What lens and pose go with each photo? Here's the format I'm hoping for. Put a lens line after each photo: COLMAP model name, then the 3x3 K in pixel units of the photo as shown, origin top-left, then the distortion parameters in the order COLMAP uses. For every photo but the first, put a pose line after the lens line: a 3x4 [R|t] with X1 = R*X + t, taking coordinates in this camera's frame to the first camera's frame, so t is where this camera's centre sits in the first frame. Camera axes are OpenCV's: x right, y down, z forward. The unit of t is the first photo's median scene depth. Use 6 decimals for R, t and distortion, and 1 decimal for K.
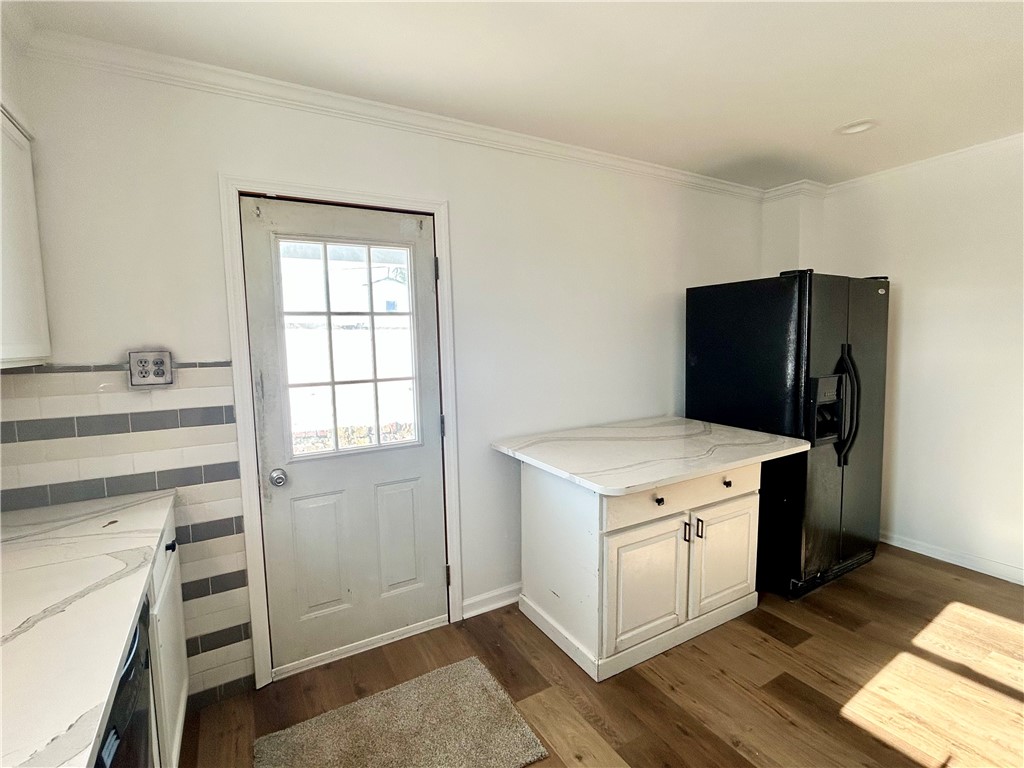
lens RADIAL K [[491.0, 0, 509.1], [0, 491.0, 382.0], [0, 0, 1]] dist [-0.000123, 0.000479]
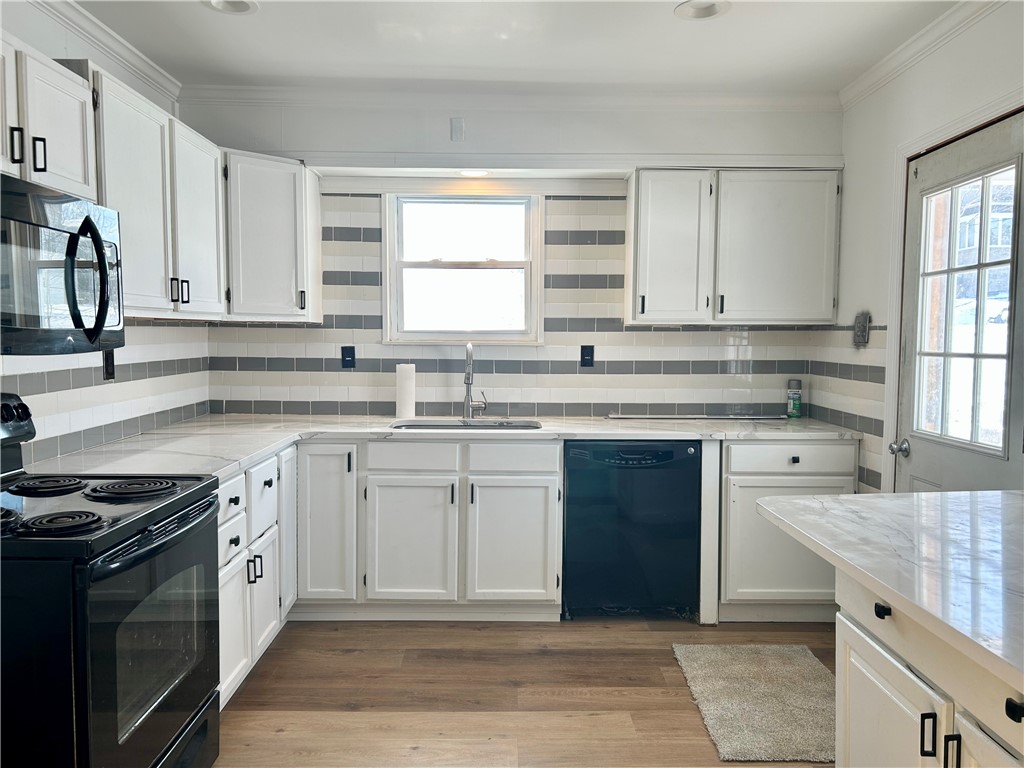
lens RADIAL K [[773.6, 0, 512.1], [0, 773.6, 390.5], [0, 0, 1]] dist [0.037302, -0.031224]
pose [[-0.498325, 0.079899, -0.863301, 1.217959], [-0.066507, 0.989288, 0.129949, -0.063323], [0.864436, 0.122172, -0.487672, 1.070599]]
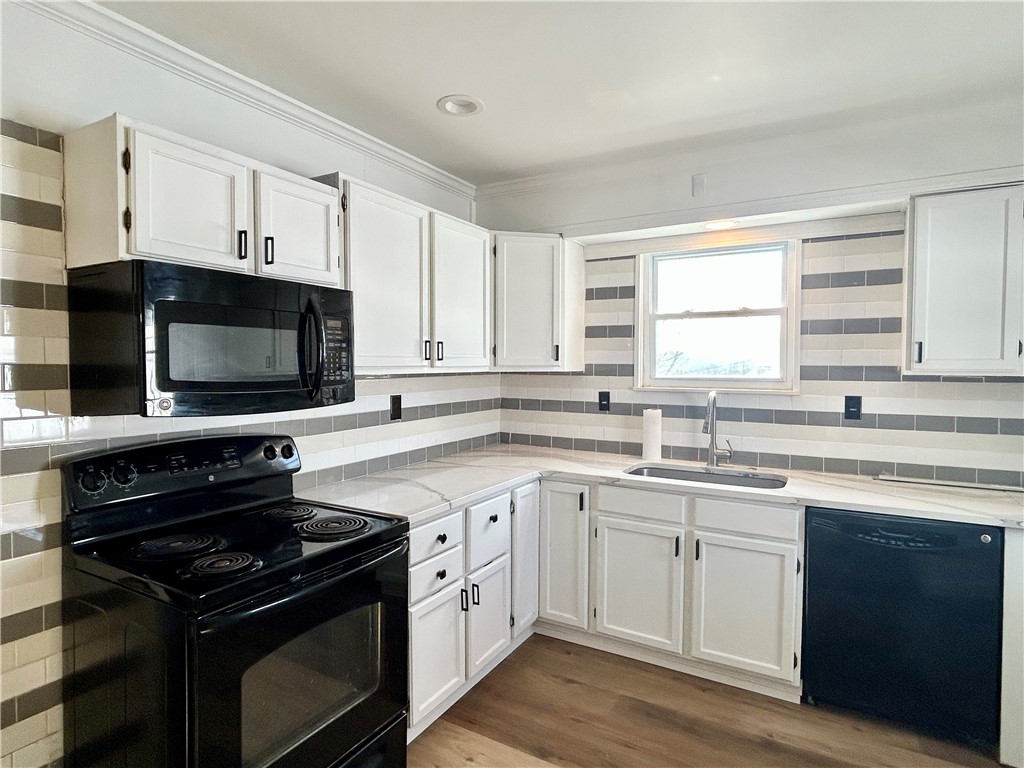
lens RADIAL K [[569.6, 0, 507.1], [0, 569.6, 382.5], [0, 0, 1]] dist [-0.001926, -0.003826]
pose [[-0.873855, 0.033884, -0.485005, 0.744642], [-0.024488, 0.993235, 0.113511, -0.095852], [0.485570, 0.111069, -0.867113, 1.012372]]
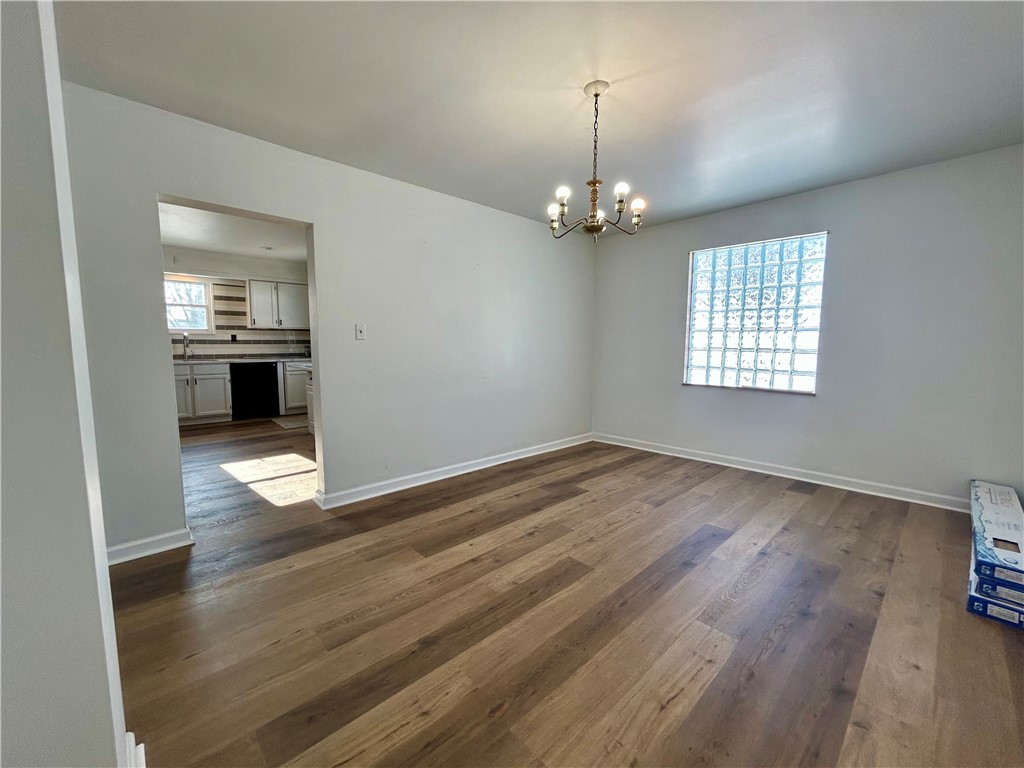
lens RADIAL K [[414.5, 0, 509.1], [0, 414.5, 382.4], [0, 0, 1]] dist [-0.001535, 0.001213]
pose [[0.207645, 0.121660, -0.970609, 3.017242], [-0.095014, 0.990053, 0.103770, -0.102582], [0.973579, 0.070674, 0.217139, 1.666661]]
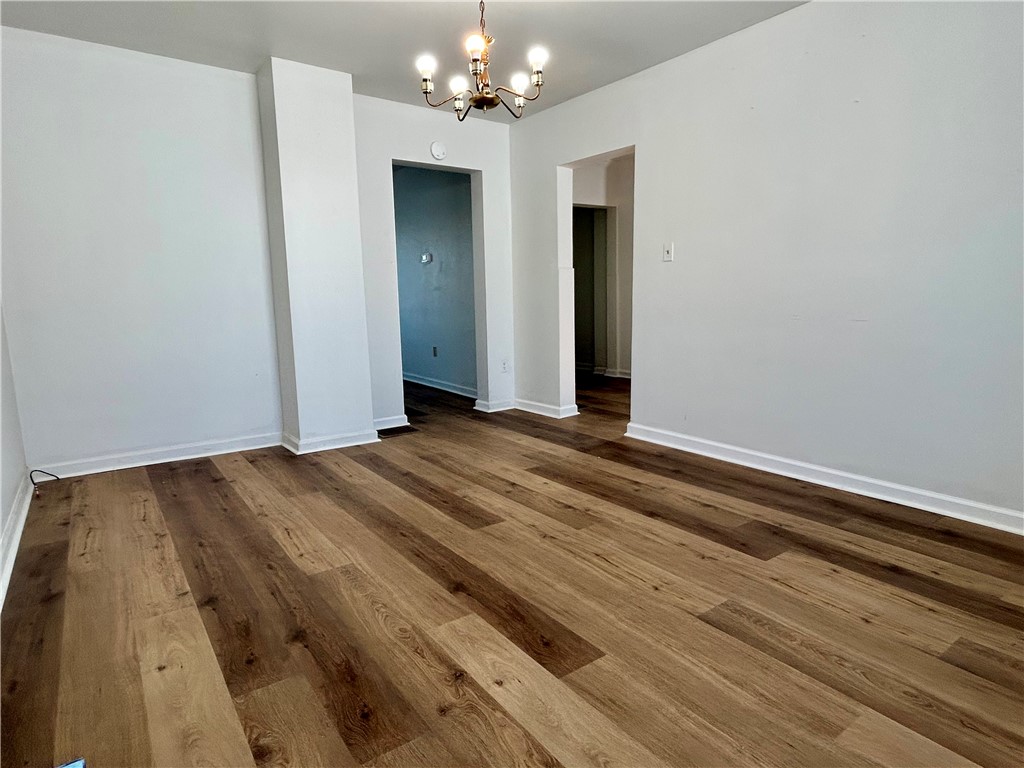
lens RADIAL K [[569.6, 0, 511.6], [0, 569.6, 389.8], [0, 0, 1]] dist [-0.001926, -0.003826]
pose [[-0.994517, 0.059811, -0.085788, 2.073284], [0.036383, 0.966945, 0.252376, -0.130937], [0.098047, 0.247871, -0.963819, 3.283147]]
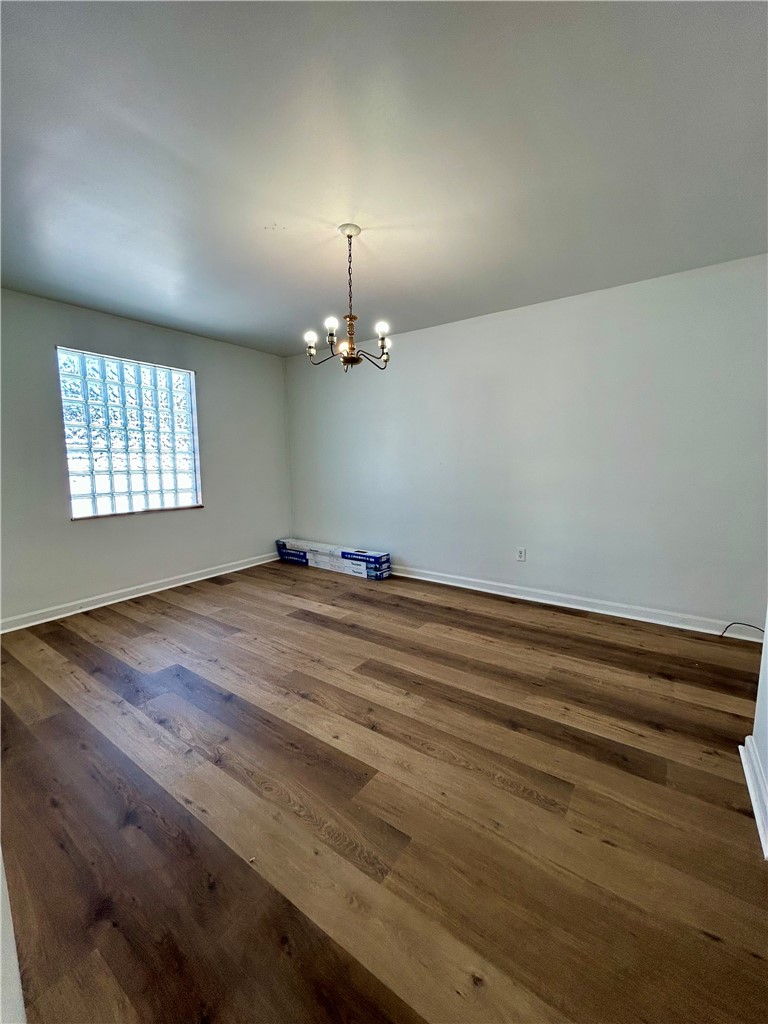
lens RADIAL K [[414.5, 0, 386.2], [0, 414.5, 515.1], [0, 0, 1]] dist [-0.001535, 0.001213]
pose [[0.911216, -0.033966, 0.410525, 1.602881], [0.019168, 0.999011, 0.040111, -0.018379], [-0.411482, -0.028681, 0.910967, 0.985803]]
